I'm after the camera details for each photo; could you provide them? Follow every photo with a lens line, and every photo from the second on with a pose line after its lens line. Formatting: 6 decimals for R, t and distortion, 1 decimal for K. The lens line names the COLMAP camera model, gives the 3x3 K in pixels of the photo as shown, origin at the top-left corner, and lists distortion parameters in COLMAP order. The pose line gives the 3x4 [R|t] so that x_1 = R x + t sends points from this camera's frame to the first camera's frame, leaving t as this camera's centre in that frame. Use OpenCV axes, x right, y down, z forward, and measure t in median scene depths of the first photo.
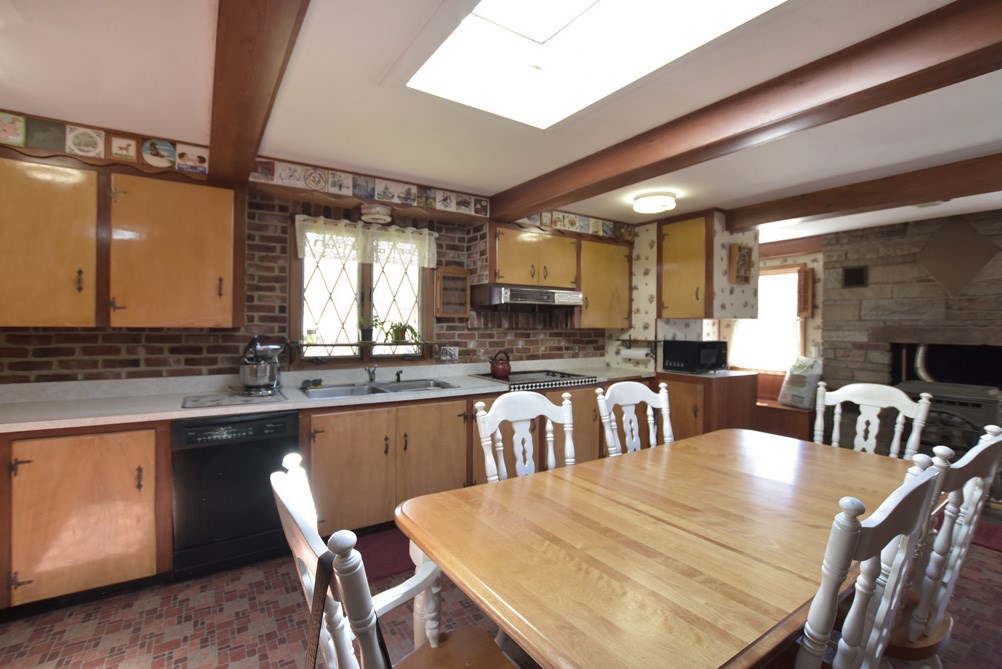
lens RADIAL K [[452.0, 0, 485.4], [0, 452.0, 334.8], [0, 0, 1]] dist [-0.023561, 0.000568]
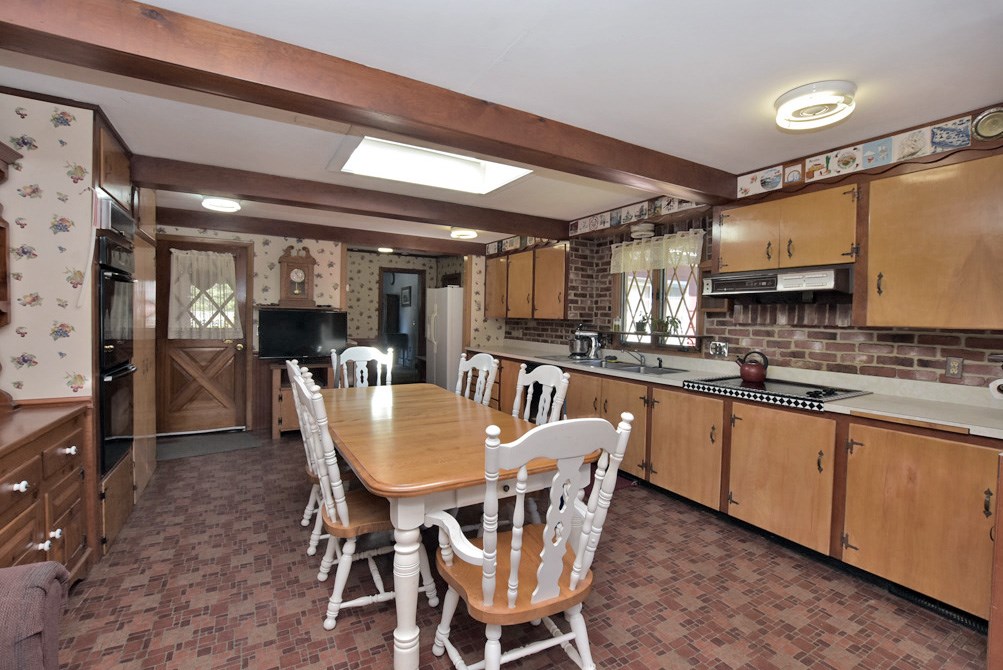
lens RADIAL K [[452.4, 0, 485.9], [0, 452.4, 335.3], [0, 0, 1]] dist [-0.023561, 0.000568]
pose [[-0.072590, 0.035801, -0.996719, 0.899938], [-0.036977, 0.998572, 0.038560, -0.007259], [0.996676, 0.039655, -0.071162, 0.566635]]
